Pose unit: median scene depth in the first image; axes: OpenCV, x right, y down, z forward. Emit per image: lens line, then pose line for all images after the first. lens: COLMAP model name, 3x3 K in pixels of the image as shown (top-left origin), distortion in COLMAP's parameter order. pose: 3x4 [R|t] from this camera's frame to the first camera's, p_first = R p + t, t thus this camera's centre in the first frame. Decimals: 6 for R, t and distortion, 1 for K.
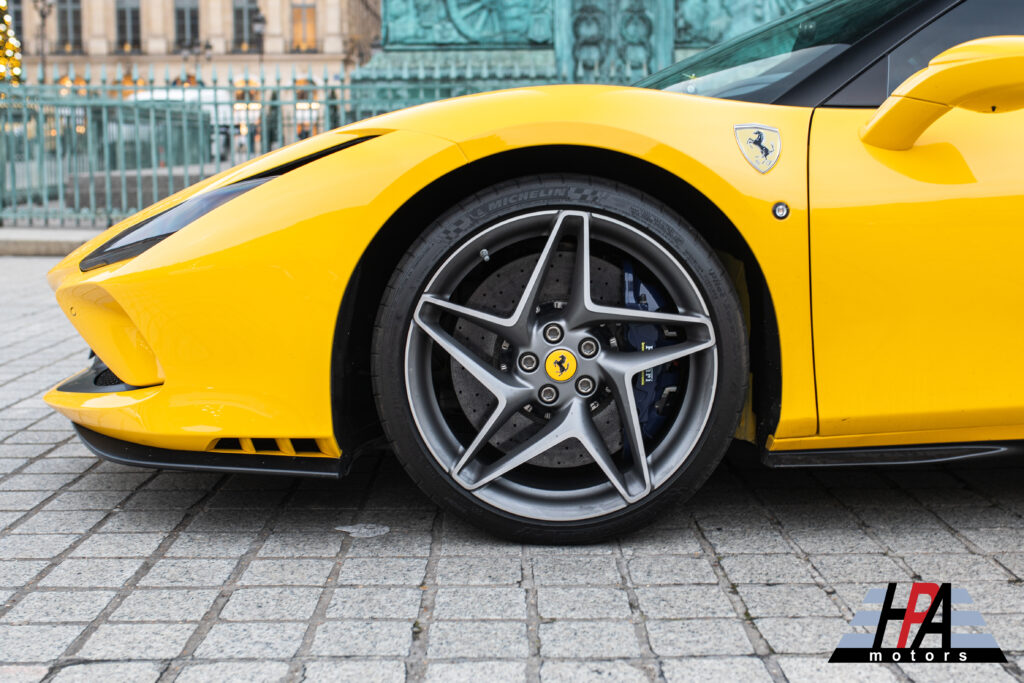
lens RADIAL K [[1284.0, 0, 535.0], [0, 1284.0, 324.9], [0, 0, 1]] dist [-0.035161, 0.010808]
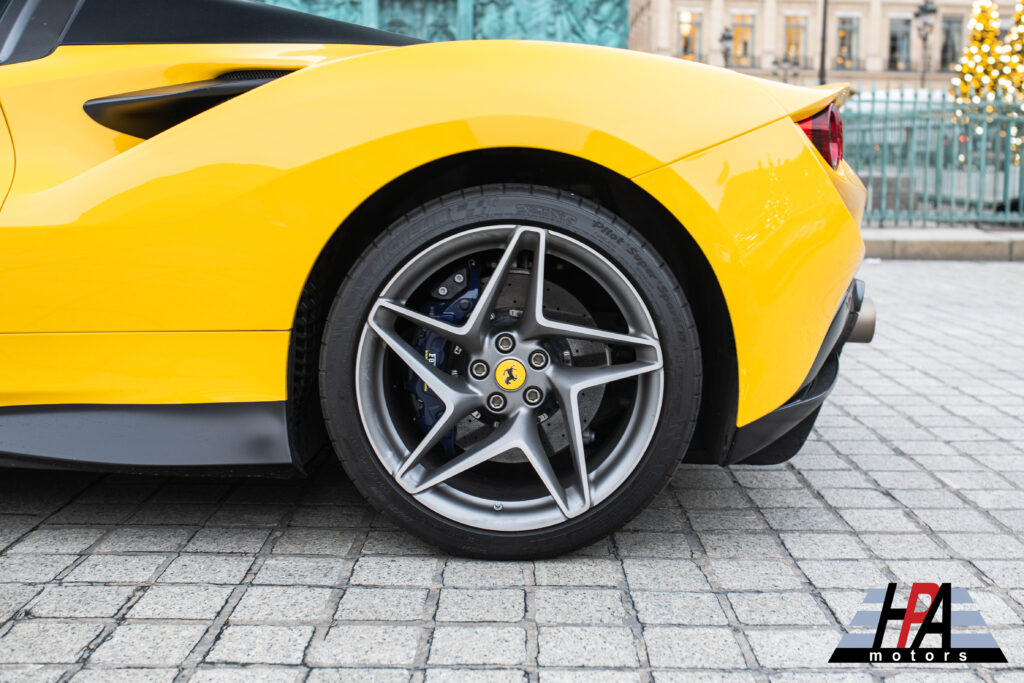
lens RADIAL K [[1170.8, 0, 515.4], [0, 1170.8, 282.2], [0, 0, 1]] dist [-0.056412, 0.014766]
pose [[0.999469, 0.024465, -0.021535, 0.171459], [-0.024971, 0.999411, -0.023537, -0.004483], [0.020946, 0.024062, 0.999491, 0.009560]]
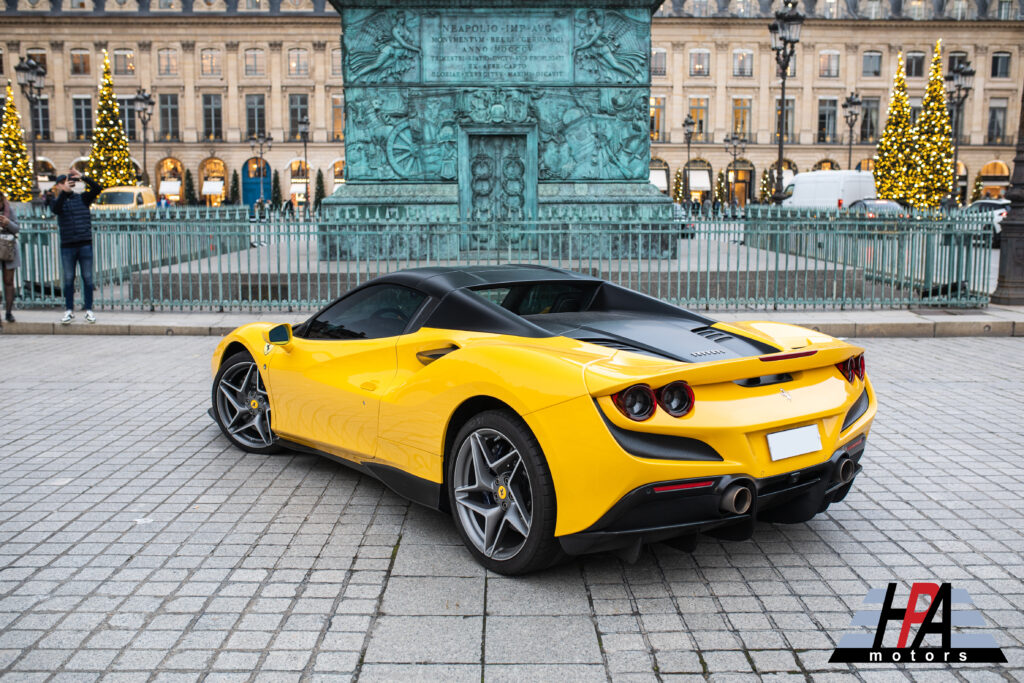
lens RADIAL K [[976.6, 0, 512.0], [0, 976.6, 341.5], [0, 0, 1]] dist [-0.059248, 0.078086]
pose [[0.999870, 0.008014, -0.013986, 0.095835], [-0.007993, 0.999967, 0.001551, -0.032094], [0.013998, -0.001439, 0.999901, -0.143443]]
